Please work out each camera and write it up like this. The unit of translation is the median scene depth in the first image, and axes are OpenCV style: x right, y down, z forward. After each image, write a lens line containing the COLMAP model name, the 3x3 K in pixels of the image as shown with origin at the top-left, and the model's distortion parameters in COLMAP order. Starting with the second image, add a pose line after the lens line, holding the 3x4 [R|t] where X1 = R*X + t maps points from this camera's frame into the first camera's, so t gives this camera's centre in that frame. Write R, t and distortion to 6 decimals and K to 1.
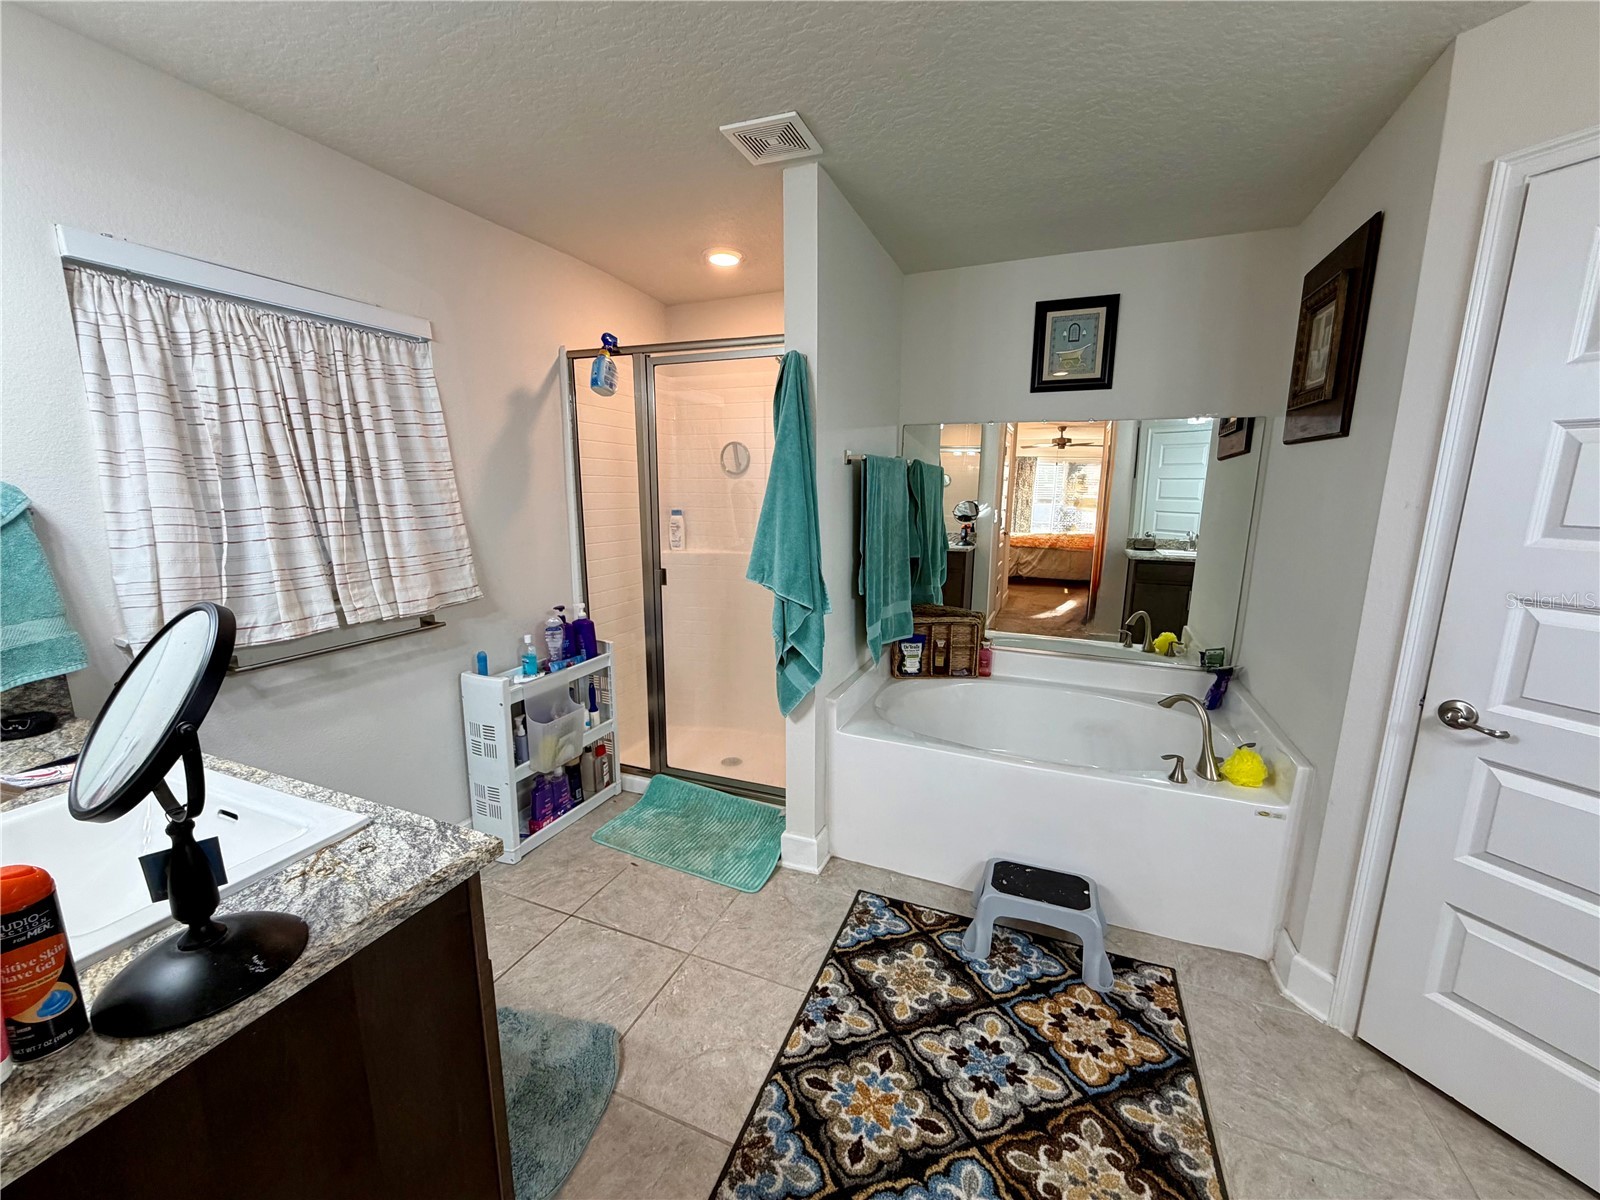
lens RADIAL K [[639.5, 0, 802.1], [0, 639.5, 598.3], [0, 0, 1]] dist [-0.000147, 0.000386]
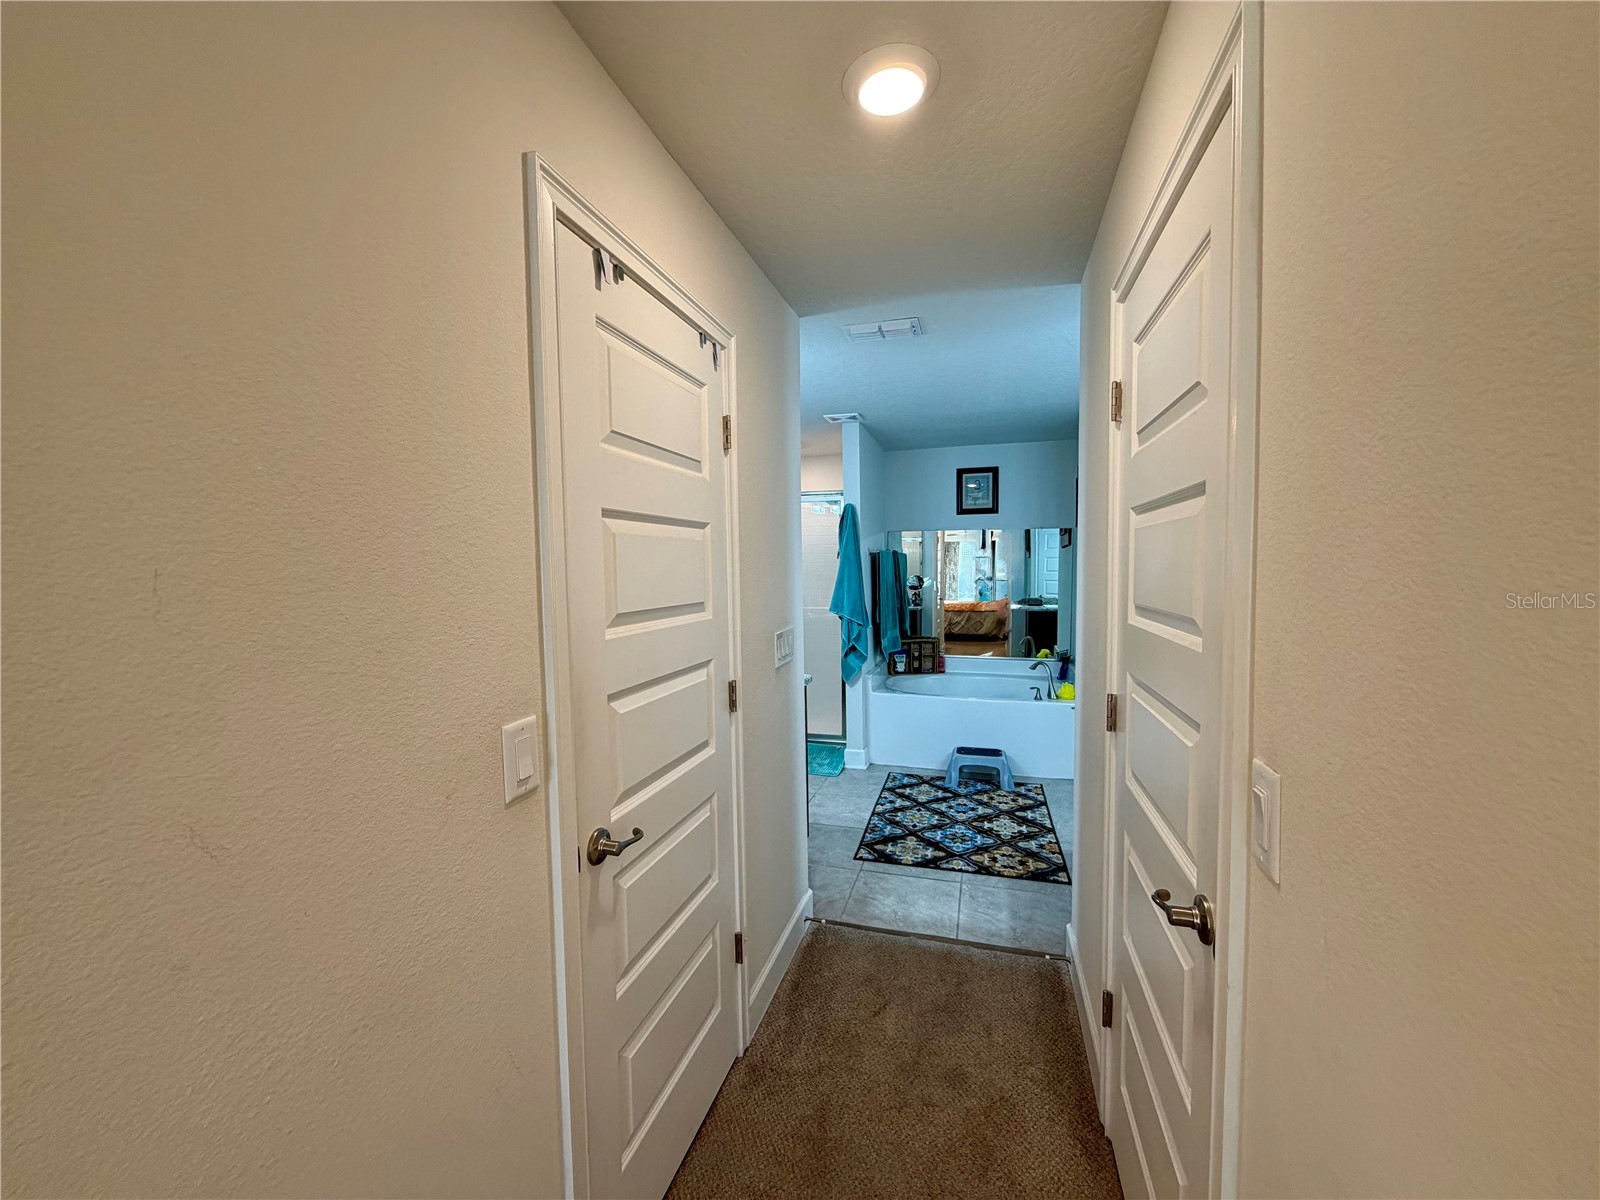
lens RADIAL K [[639.5, 0, 801.8], [0, 639.5, 604.0], [0, 0, 1]] dist [-0.000147, 0.000386]
pose [[0.994013, -0.025160, 0.106329, -0.341619], [0.037583, 0.992480, -0.116494, 0.156680], [-0.102599, 0.119793, 0.987483, -0.877075]]
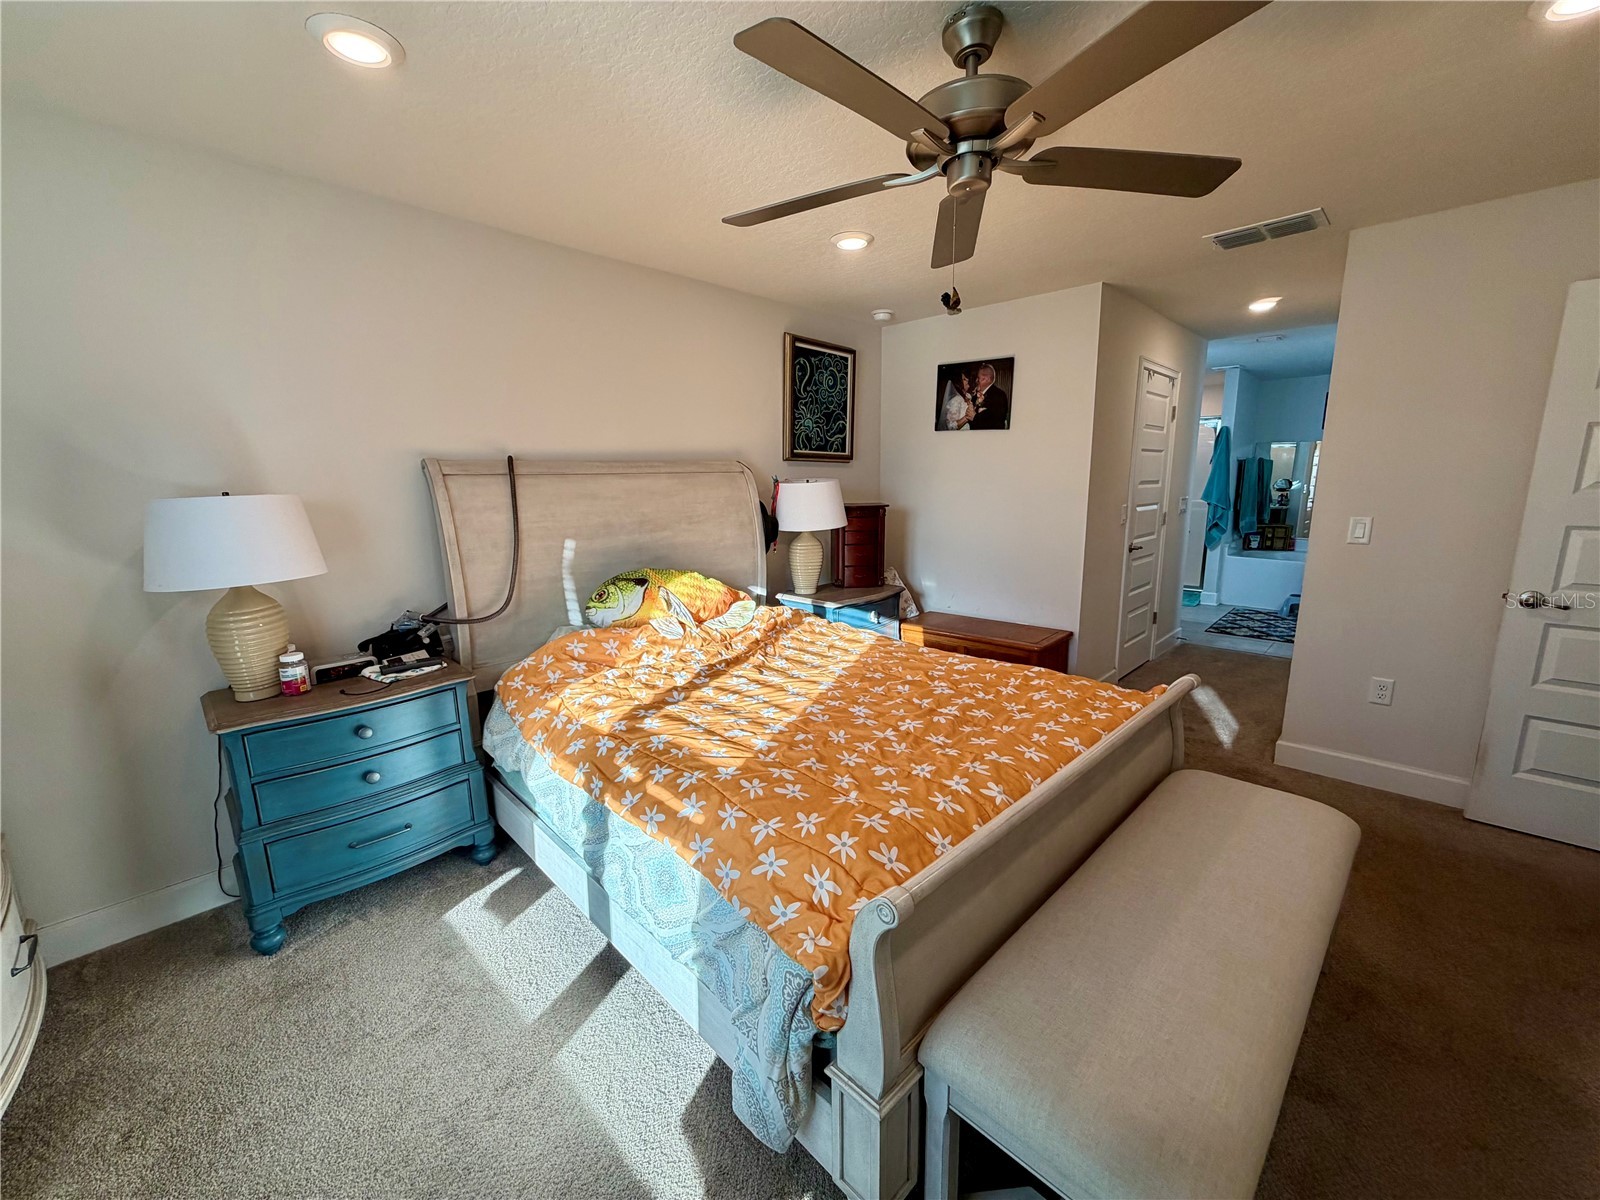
lens RADIAL K [[639.5, 0, 796.5], [0, 639.5, 602.4], [0, 0, 1]] dist [-0.000147, 0.000386]
pose [[0.927144, 0.055379, -0.370591, -0.637866], [-0.049751, 0.998455, 0.024736, 0.427581], [0.371388, -0.004497, 0.928467, -2.285901]]
